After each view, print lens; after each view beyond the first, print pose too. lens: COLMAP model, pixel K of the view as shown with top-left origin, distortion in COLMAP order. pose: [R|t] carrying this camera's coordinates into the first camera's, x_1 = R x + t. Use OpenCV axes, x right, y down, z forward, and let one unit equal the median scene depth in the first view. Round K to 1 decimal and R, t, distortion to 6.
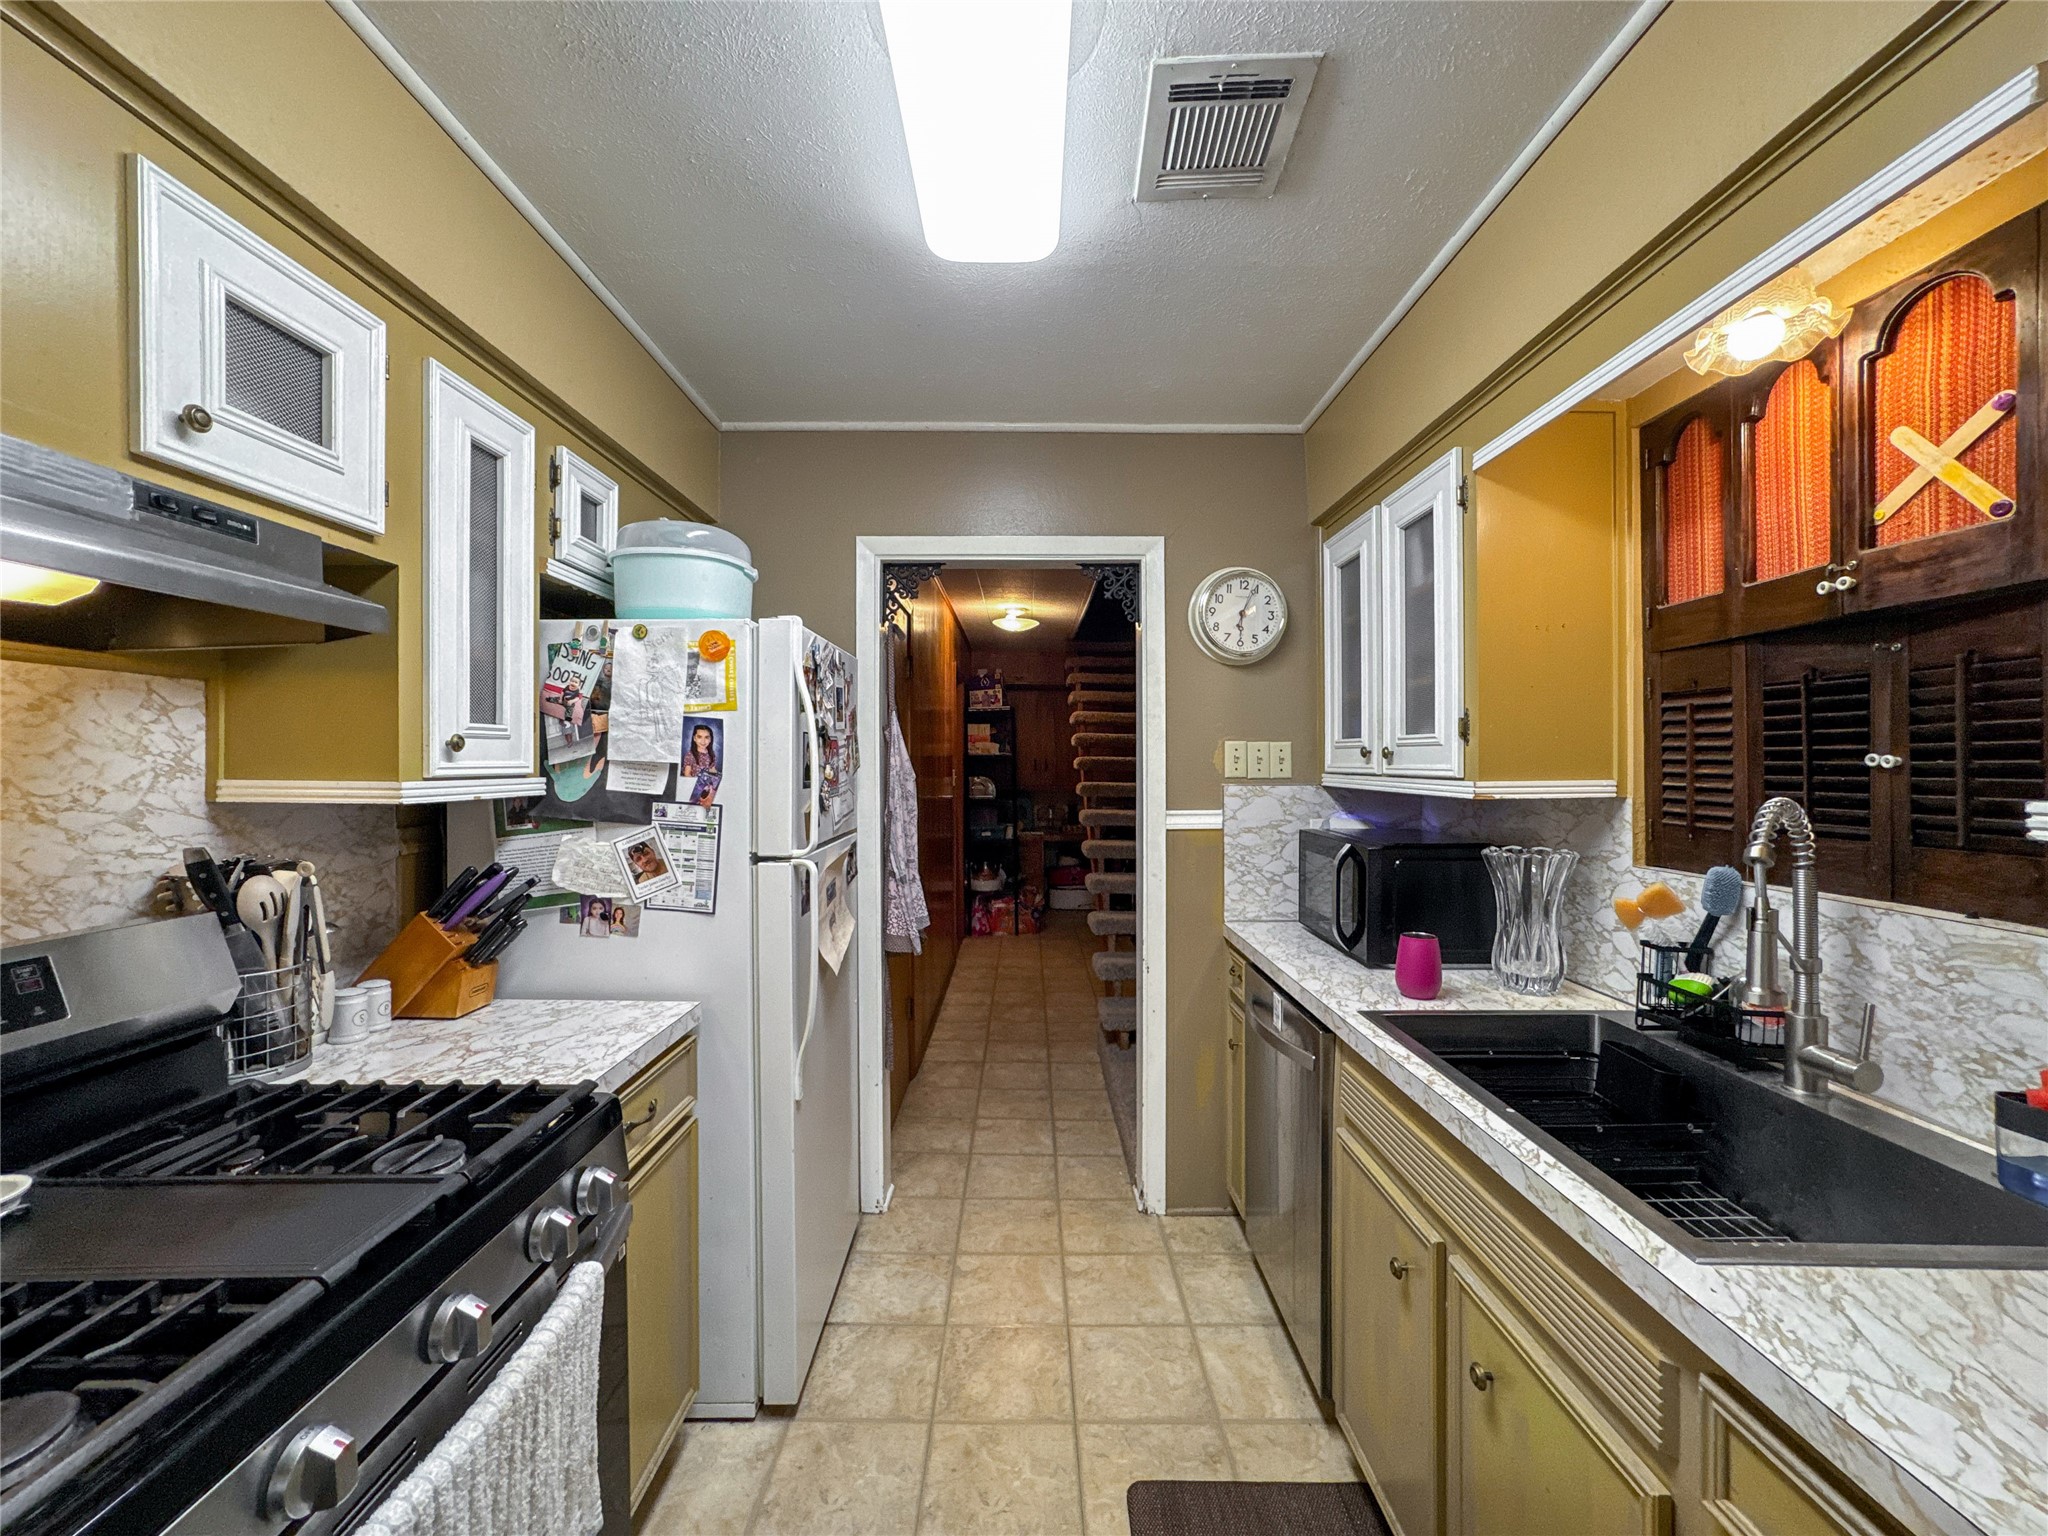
lens RADIAL K [[825.8, 0, 1014.9], [0, 825.8, 768.7], [0, 0, 1]] dist [-0.035363, 0.014628]
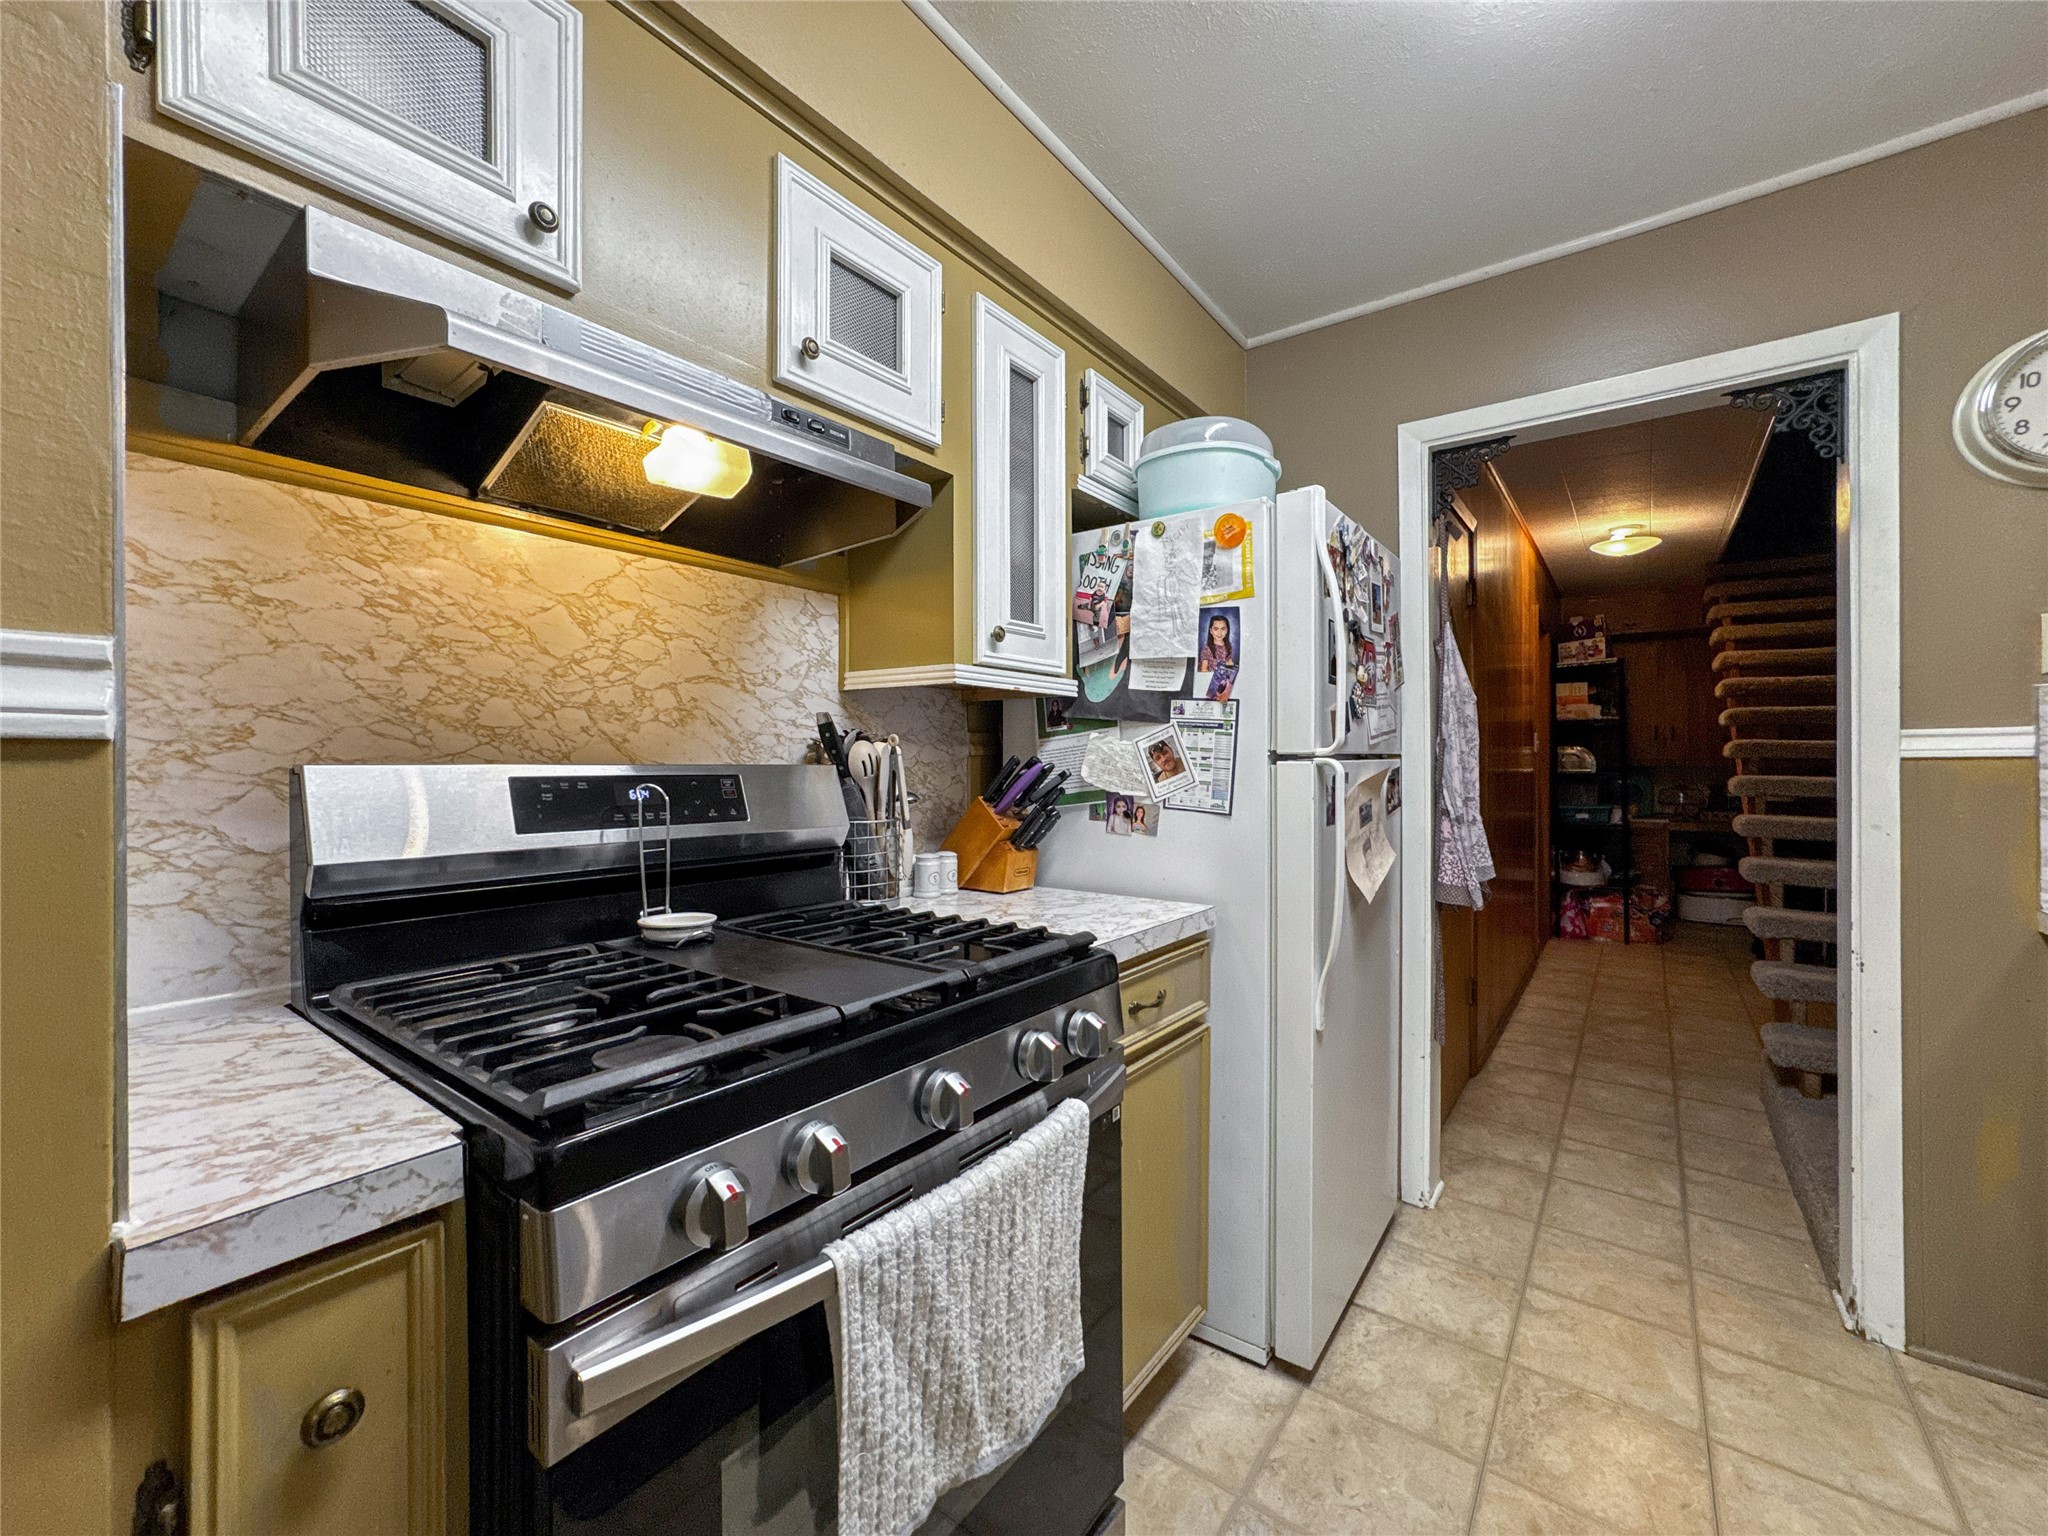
lens RADIAL K [[825.8, 0, 1022.8], [0, 825.8, 764.2], [0, 0, 1]] dist [-0.035363, 0.014628]
pose [[0.802745, 0.000827, -0.596322, 0.007587], [-0.000281, 0.999999, 0.001009, 0.117847], [0.596323, -0.000642, 0.802745, 0.096883]]
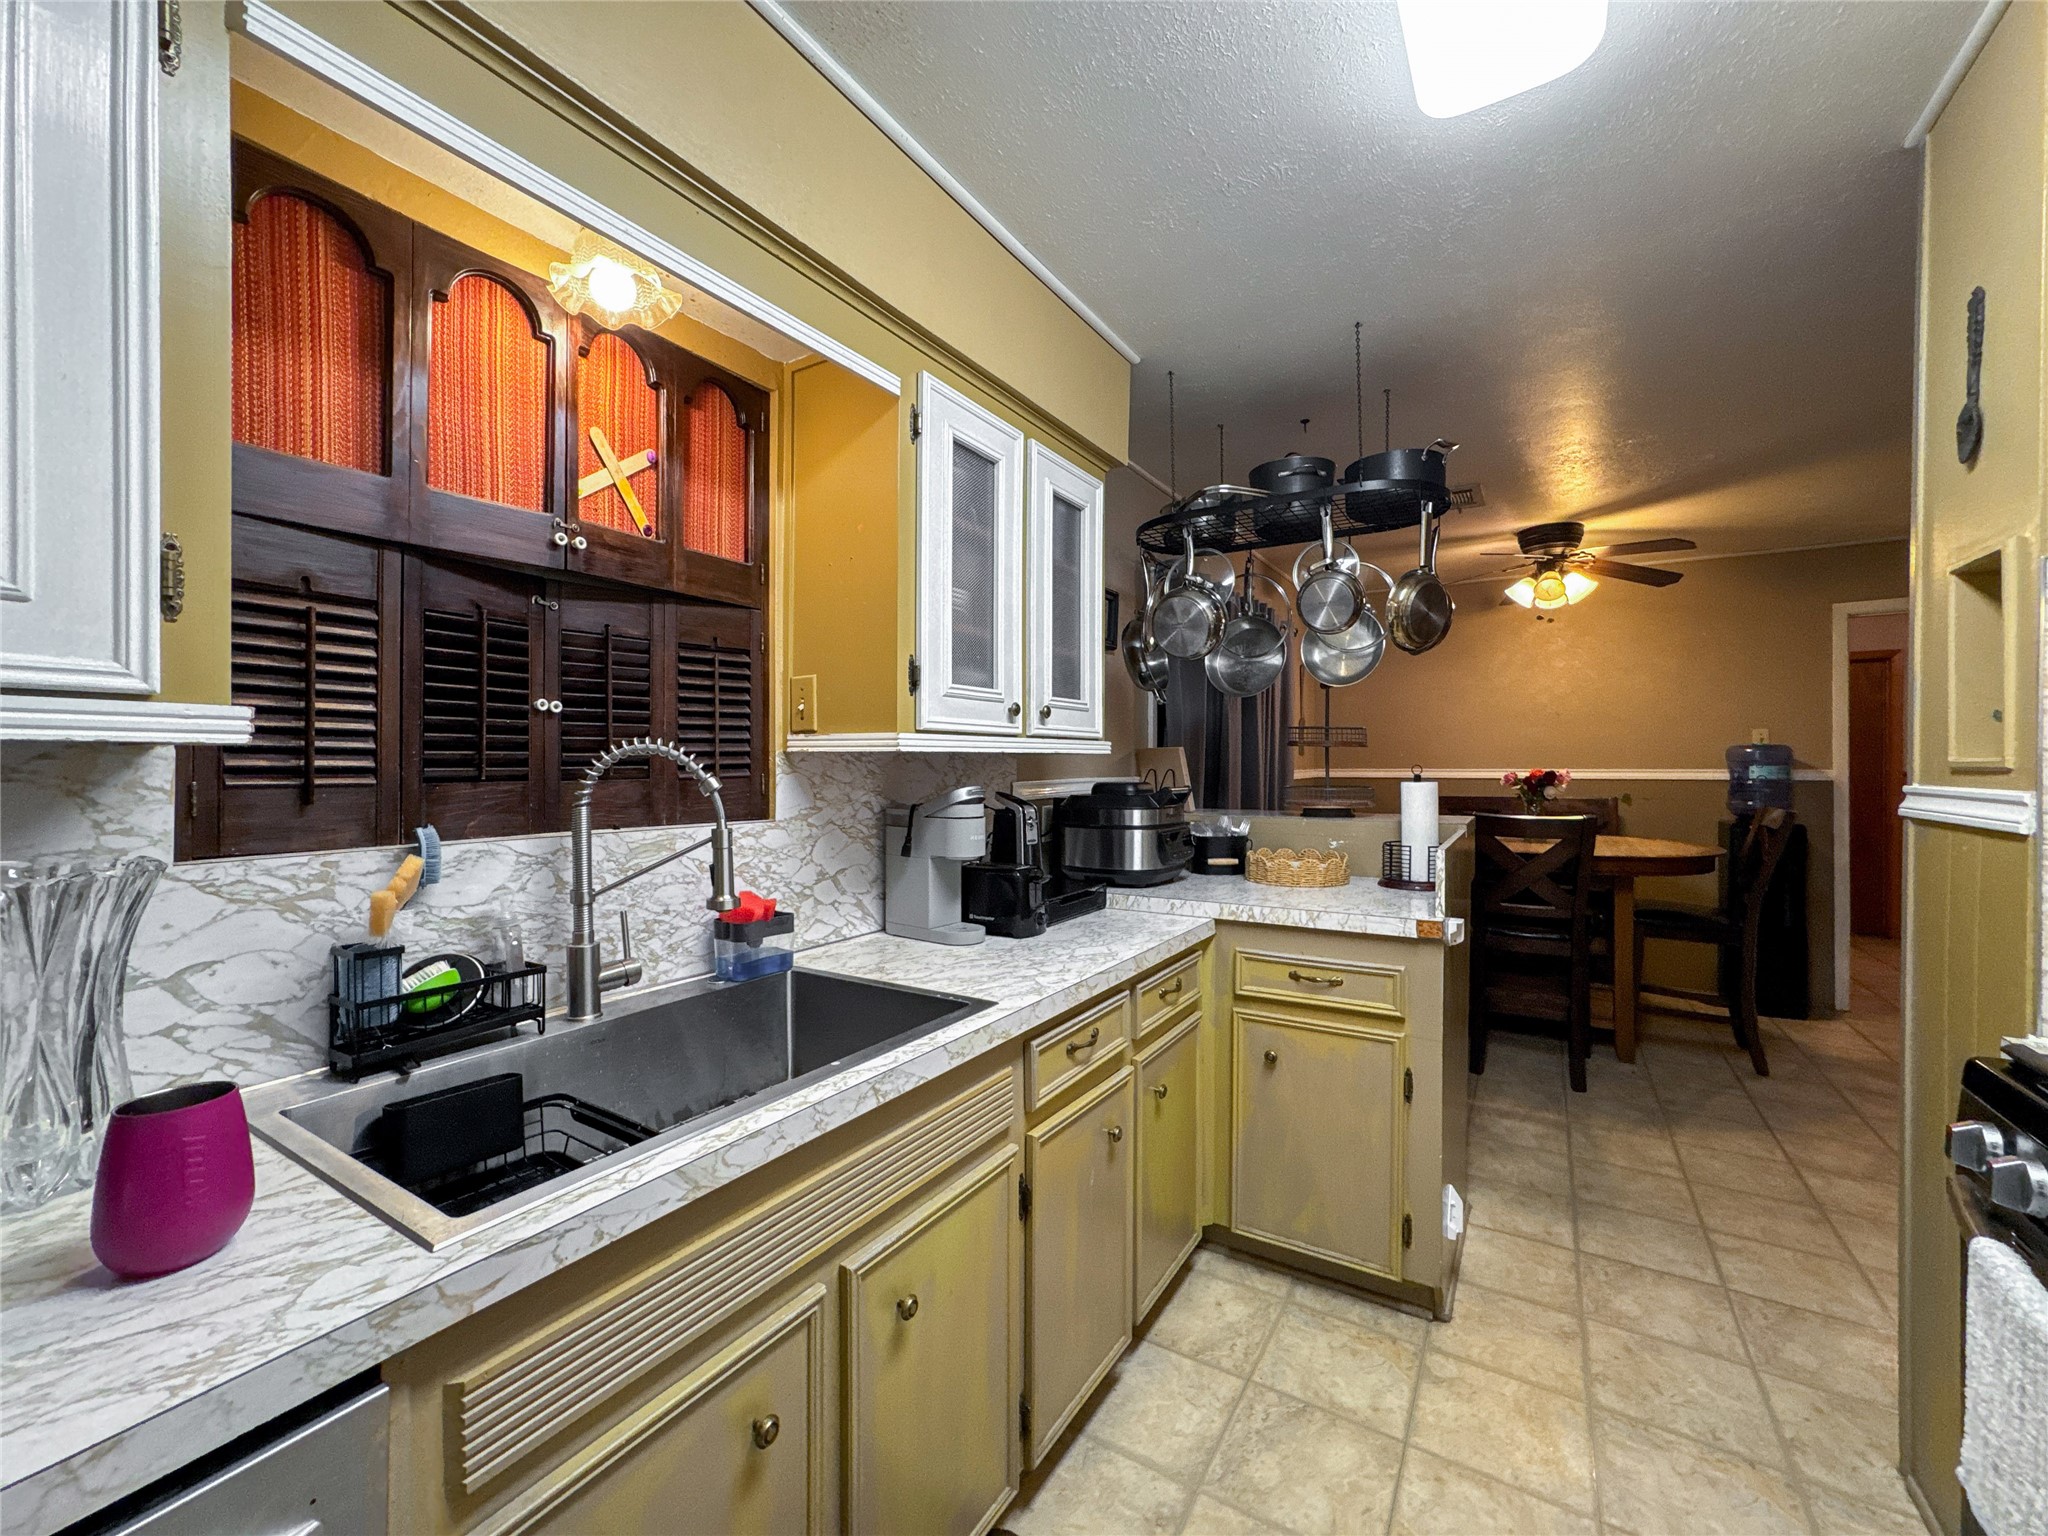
lens RADIAL K [[825.8, 0, 1036.4], [0, 825.8, 763.1], [0, 0, 1]] dist [-0.035363, 0.014628]
pose [[-0.853311, -0.001243, 0.521400, -0.057106], [0.002488, 0.999976, 0.006456, 0.044704], [-0.521396, 0.006807, -0.853288, 1.136748]]
